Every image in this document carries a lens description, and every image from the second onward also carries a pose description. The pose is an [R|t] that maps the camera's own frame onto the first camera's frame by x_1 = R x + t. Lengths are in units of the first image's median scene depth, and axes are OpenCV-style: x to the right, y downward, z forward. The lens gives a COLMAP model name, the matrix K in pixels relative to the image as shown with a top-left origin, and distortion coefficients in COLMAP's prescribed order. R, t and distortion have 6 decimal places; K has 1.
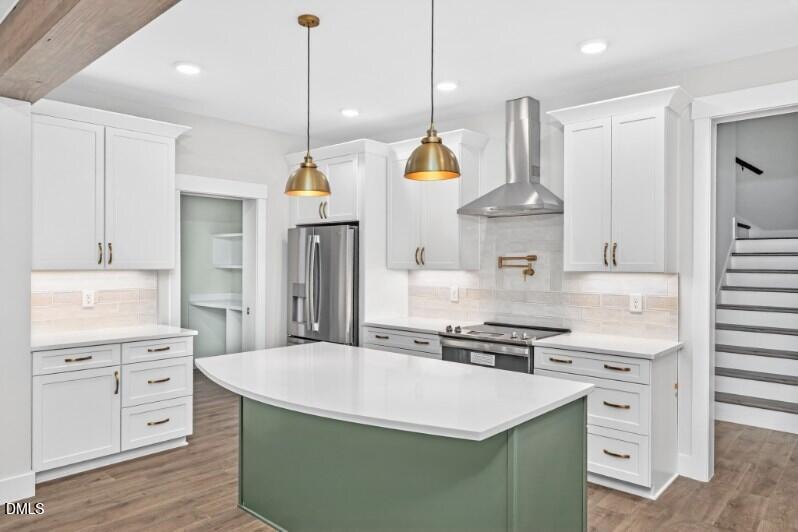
lens RADIAL K [[516.3, 0, 399.0], [0, 516.3, 266.0], [0, 0, 1]] dist [-0.006761, -0.000704]
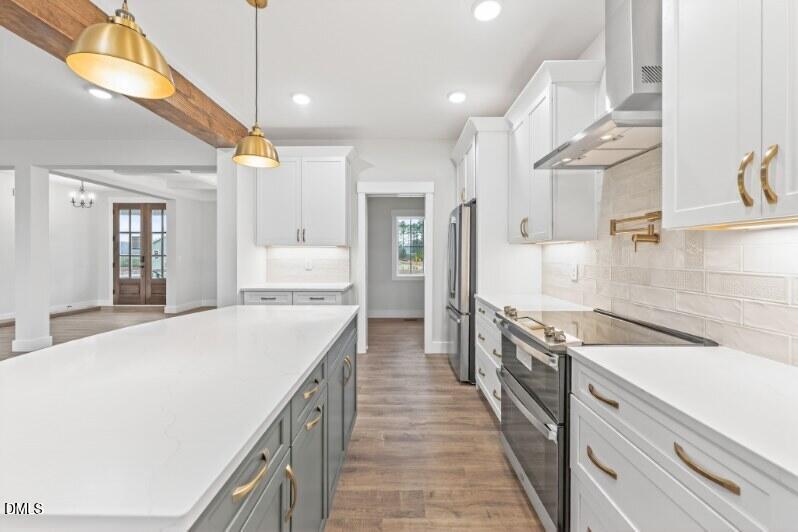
lens RADIAL K [[319.5, 0, 396.7], [0, 319.5, 251.5], [0, 0, 1]] dist [-0.001890, -0.000093]
pose [[0.677820, -0.005930, -0.735204, 0.362585], [-0.005422, 0.999900, -0.013064, 0.038510], [0.735208, 0.012841, 0.677720, 0.556521]]
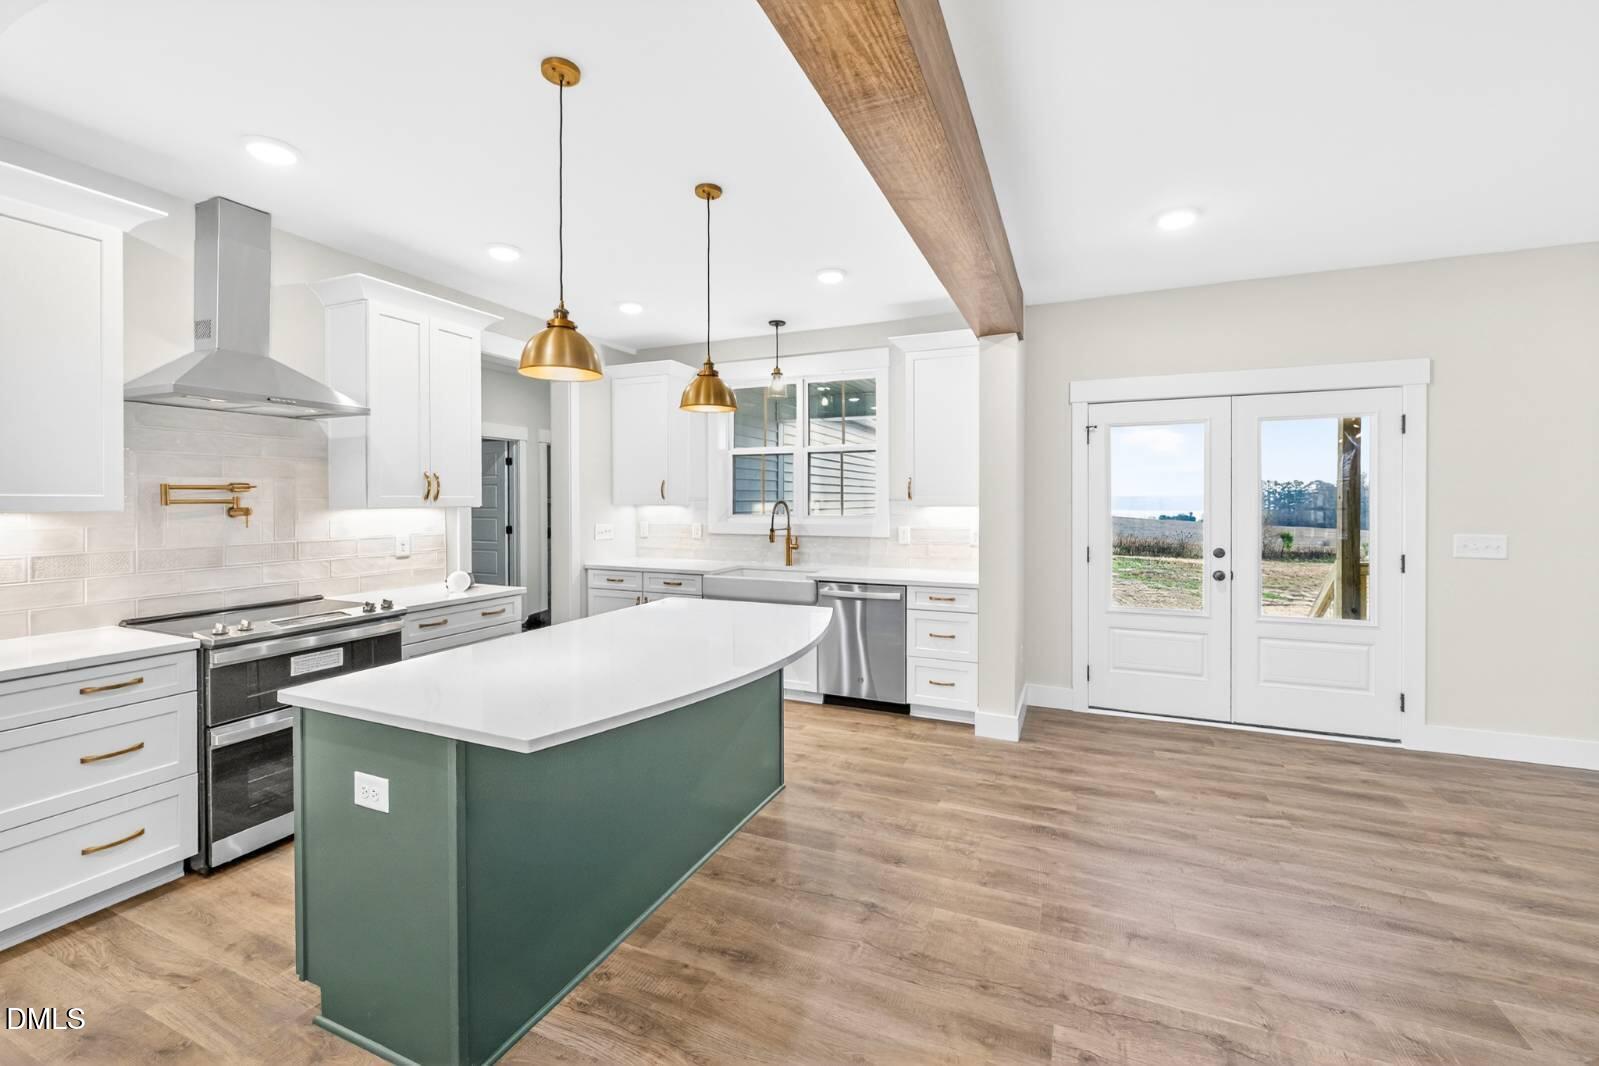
lens RADIAL K [[640.3, 0, 794.8], [0, 640.3, 503.9], [0, 0, 1]] dist [-0.001890, -0.000093]
pose [[-0.343484, -0.008307, 0.939122, -0.688667], [0.002799, 0.999947, 0.009869, -0.002528], [-0.939154, 0.006019, -0.343442, 0.734927]]
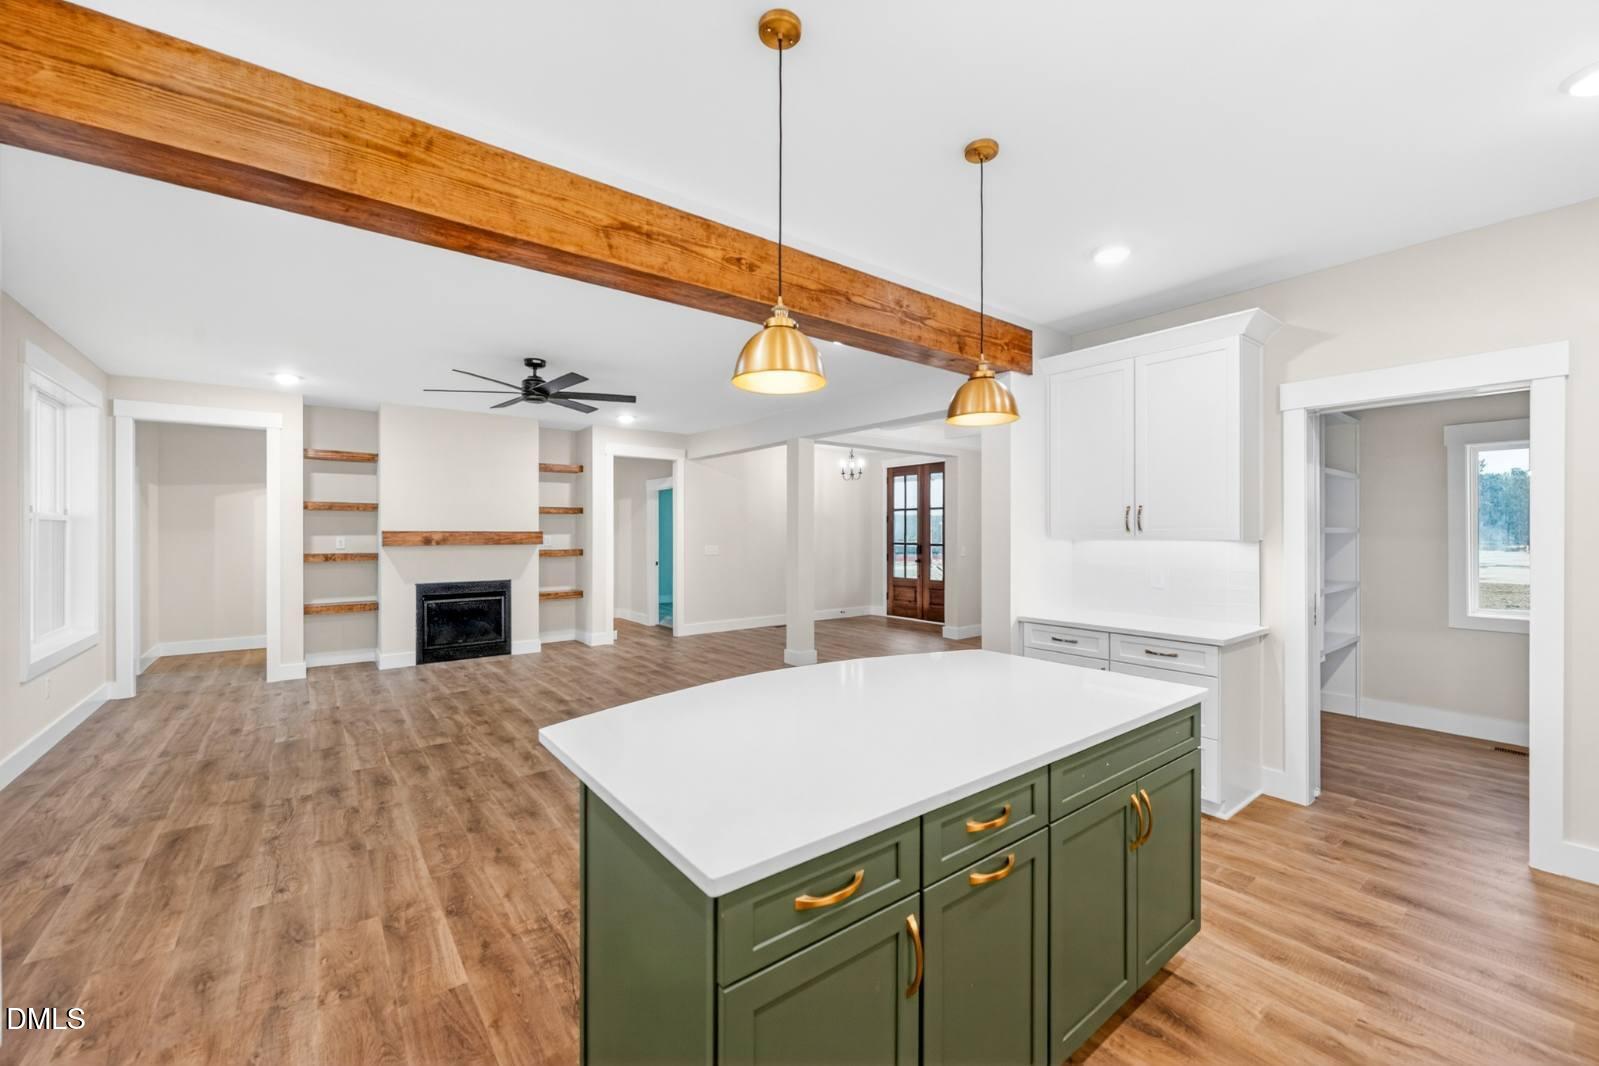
lens RADIAL K [[640.3, 0, 794.8], [0, 640.3, 503.9], [0, 0, 1]] dist [-0.001890, -0.000093]
pose [[-0.170917, -0.039333, -0.984500, 0.485812], [-0.002323, 0.999216, -0.039517, -0.005846], [0.985283, -0.004467, -0.170874, 0.667703]]
